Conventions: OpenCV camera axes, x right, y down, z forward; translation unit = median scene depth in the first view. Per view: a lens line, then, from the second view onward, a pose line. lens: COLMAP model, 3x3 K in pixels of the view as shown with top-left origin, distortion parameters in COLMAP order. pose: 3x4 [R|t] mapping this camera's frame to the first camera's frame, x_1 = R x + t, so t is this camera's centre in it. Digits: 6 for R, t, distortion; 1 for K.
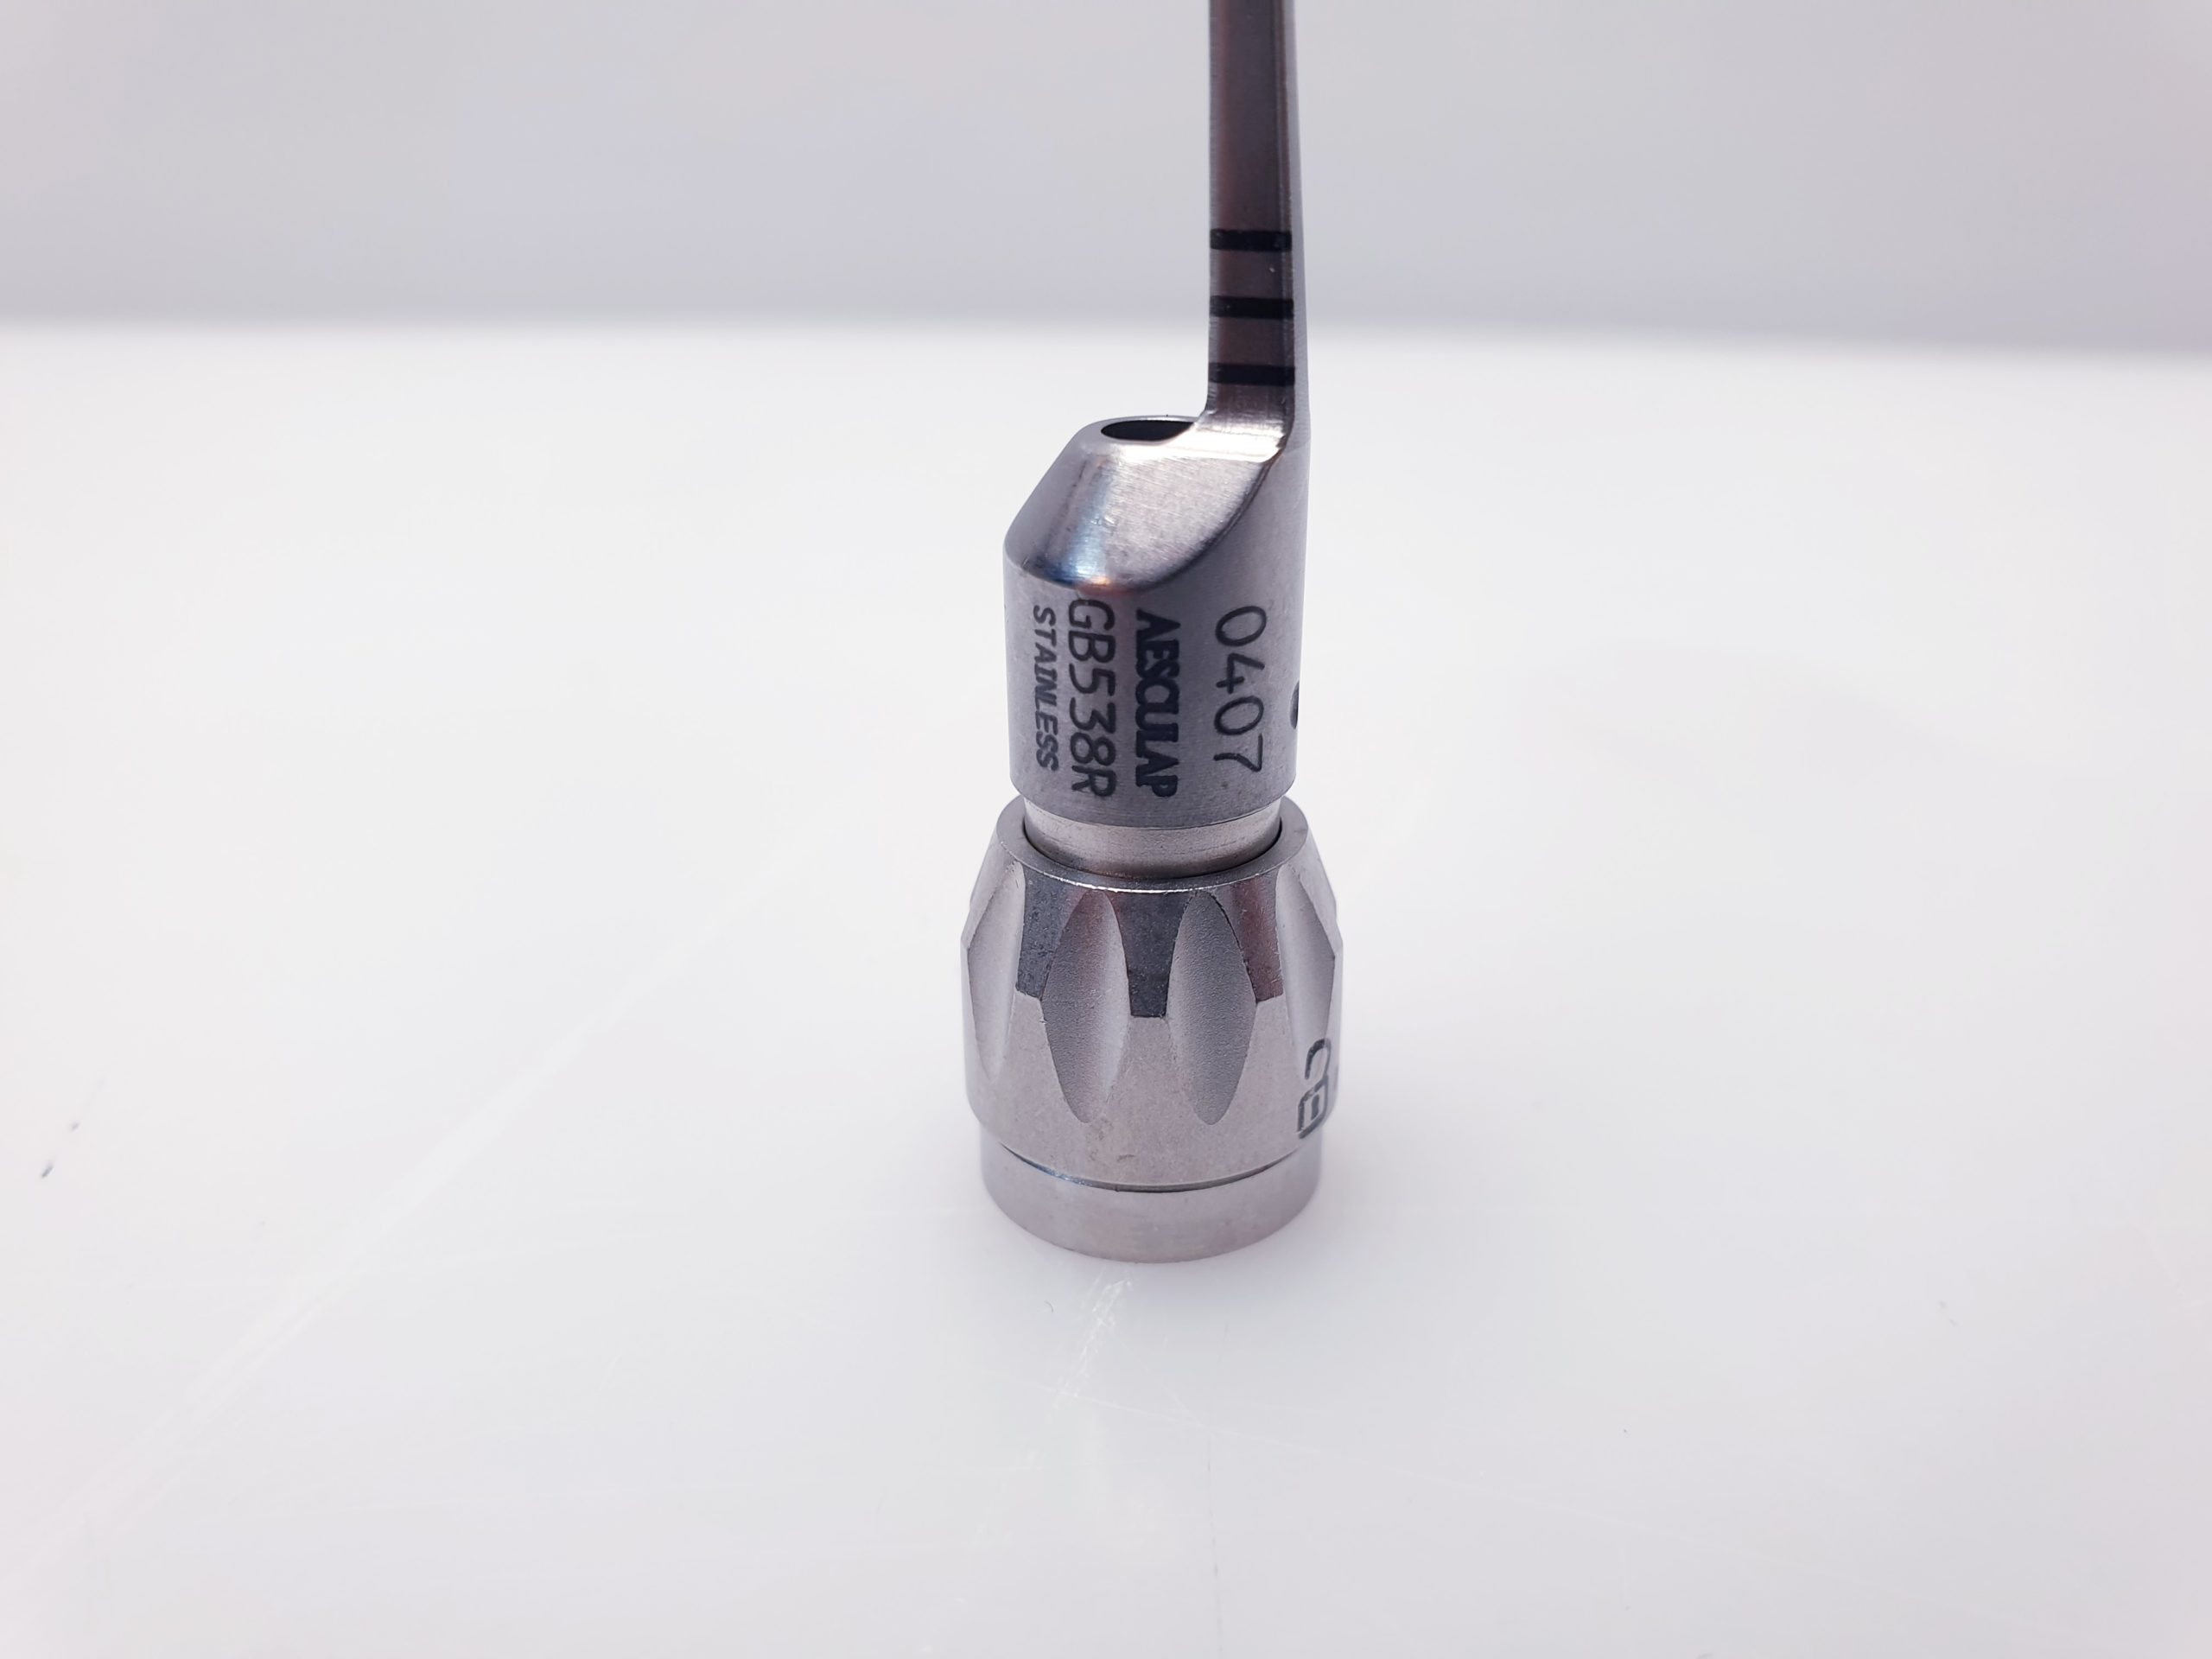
lens RADIAL K [[1828.0, 0, 1102.1], [0, 1828.0, 840.6], [0, 0, 1]] dist [0.171561, -0.538498]
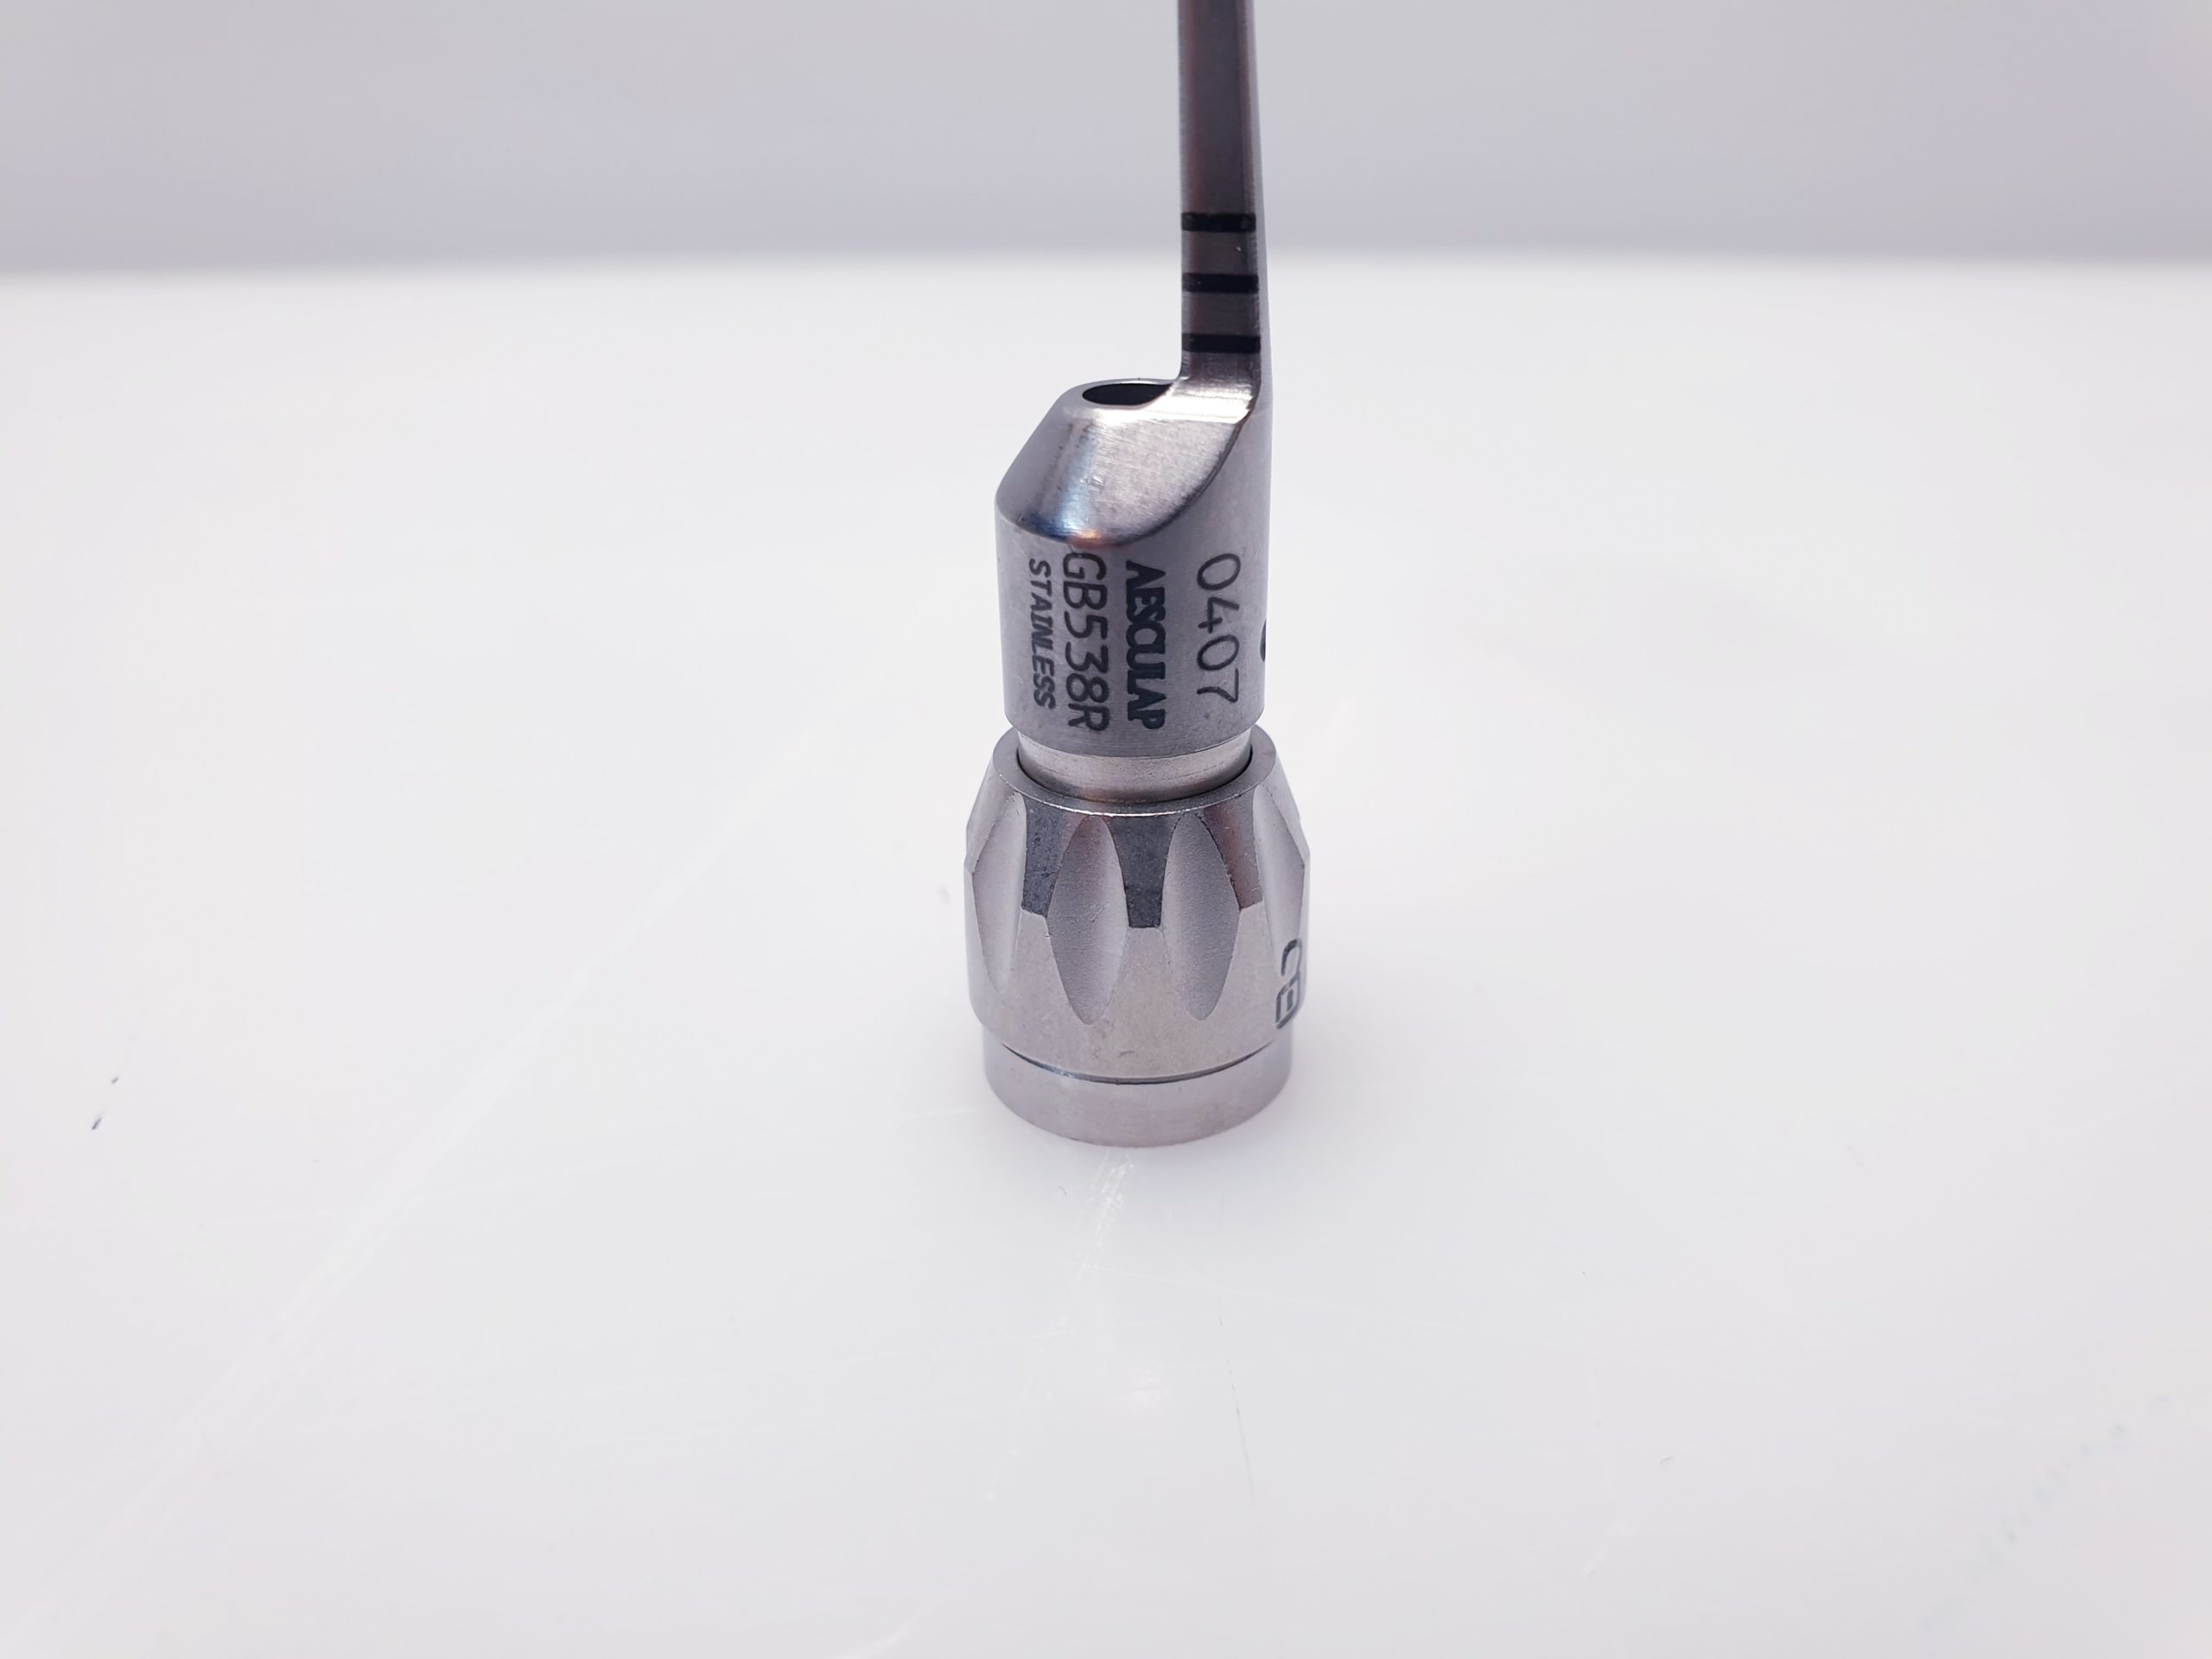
lens RADIAL K [[1828.0, 0, 1102.1], [0, 1828.0, 840.6], [0, 0, 1]] dist [0.171561, -0.538498]
pose [[0.996878, -0.043988, 0.065572, -0.073171], [0.040941, 0.998051, 0.047106, -0.009800], [-0.067516, -0.044274, 0.996735, -0.107077]]
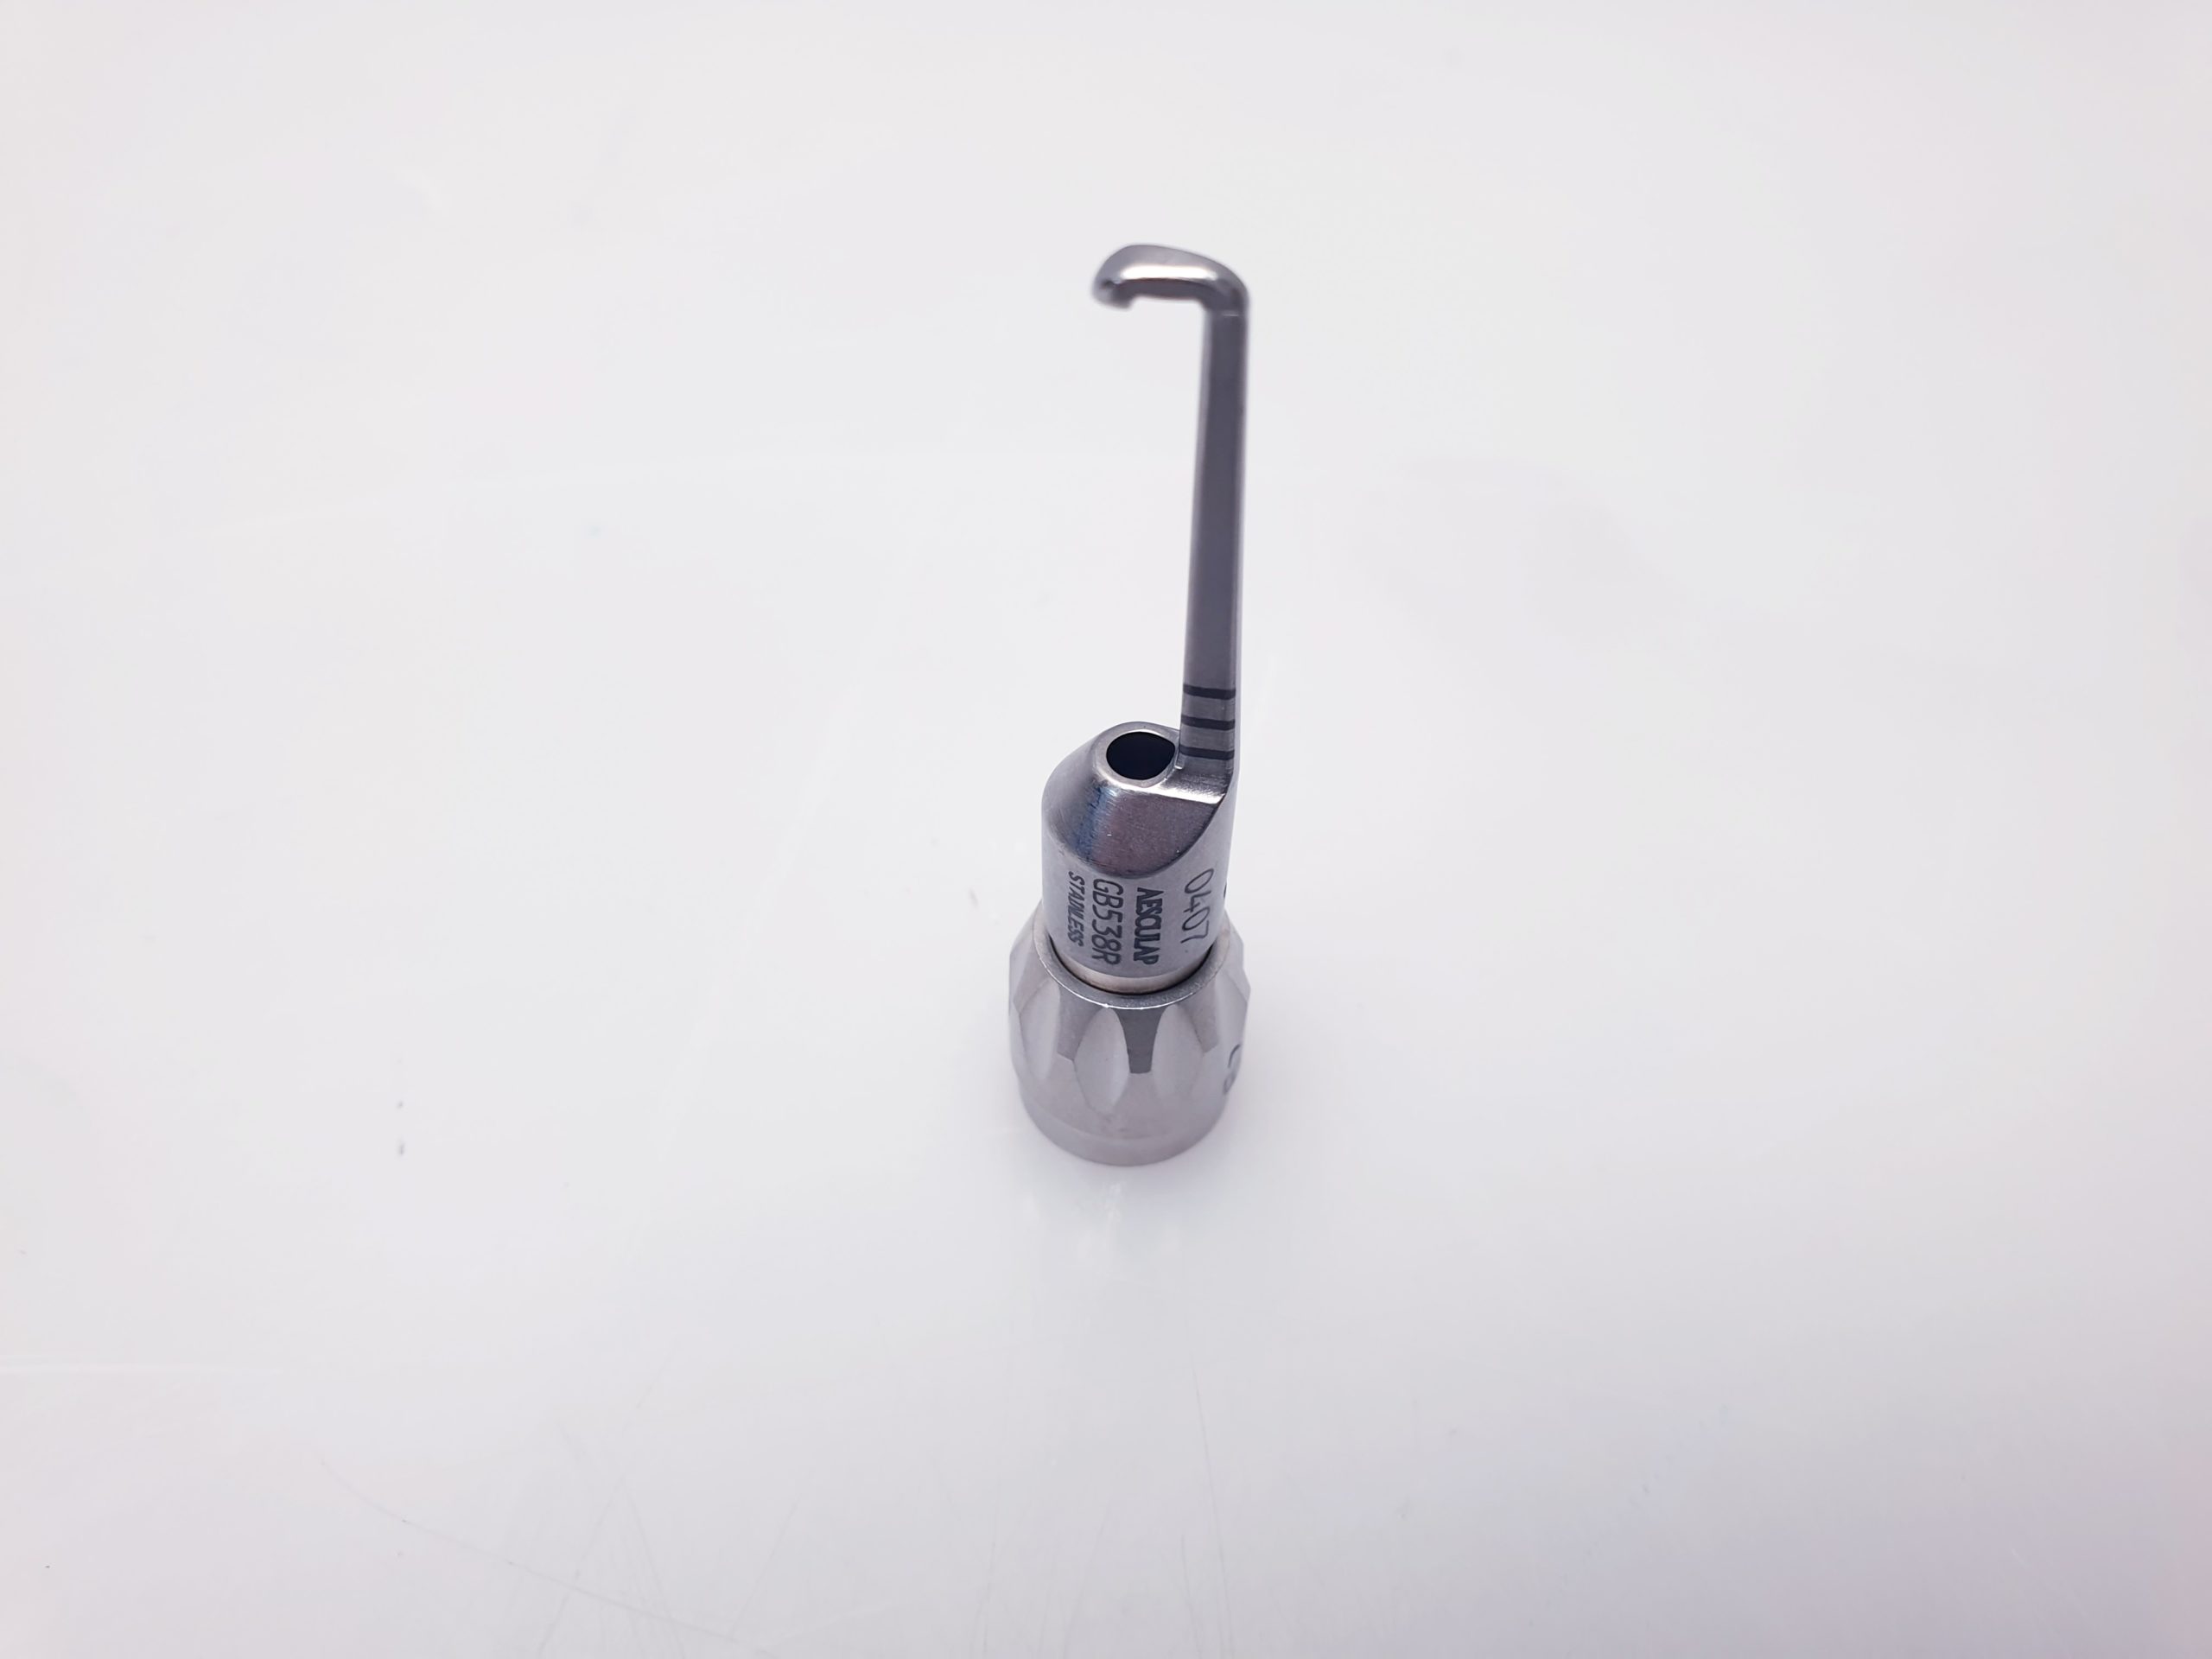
lens RADIAL K [[1828.0, 0, 1102.1], [0, 1828.0, 840.6], [0, 0, 1]] dist [0.171561, -0.538498]
pose [[0.992477, -0.069048, 0.101100, -0.167196], [0.021288, 0.910535, 0.412884, -0.804814], [-0.120564, -0.407625, 0.905155, -0.430243]]
